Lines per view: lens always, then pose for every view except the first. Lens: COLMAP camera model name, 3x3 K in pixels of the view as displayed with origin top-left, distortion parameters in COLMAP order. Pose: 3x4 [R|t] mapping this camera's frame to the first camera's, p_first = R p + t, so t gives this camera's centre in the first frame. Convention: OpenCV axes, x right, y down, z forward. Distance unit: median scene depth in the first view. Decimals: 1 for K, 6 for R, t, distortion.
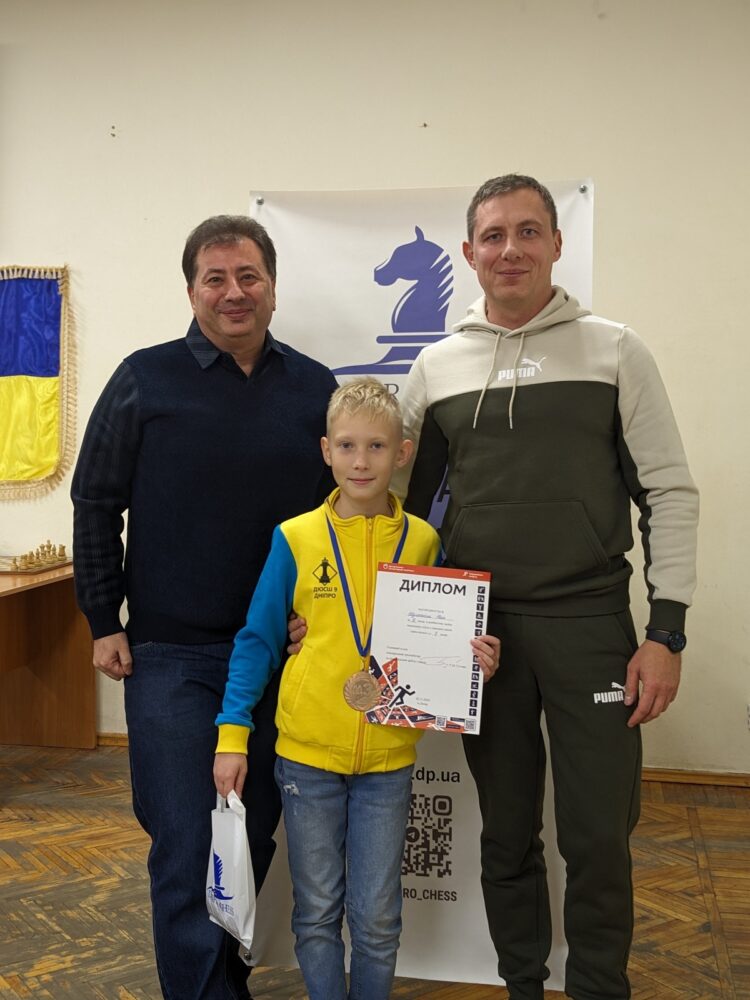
lens RADIAL K [[1255.9, 0, 345.7], [0, 1255.9, 479.3], [0, 0, 1]] dist [0.009052, 0.000000]
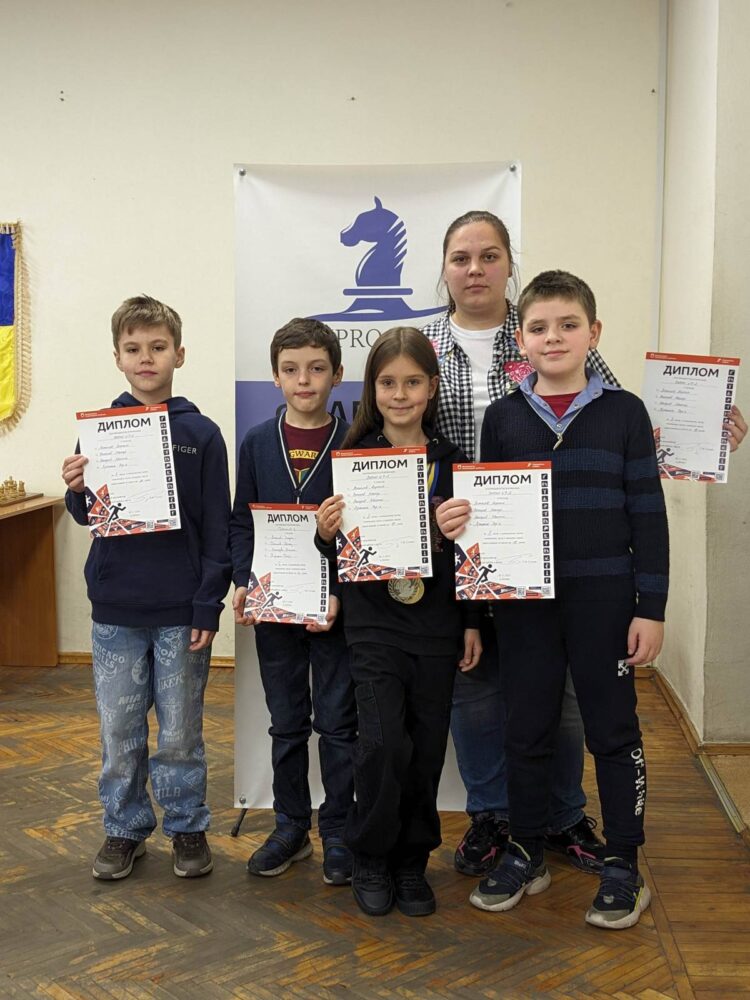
lens RADIAL K [[1255.9, 0, 381.5], [0, 1255.9, 513.1], [0, 0, 1]] dist [0.009052, 0.000000]
pose [[0.992266, -0.012872, 0.123459, -0.088204], [0.005424, 0.998155, 0.060474, 0.026556], [-0.124010, -0.059336, 0.990505, -0.200475]]
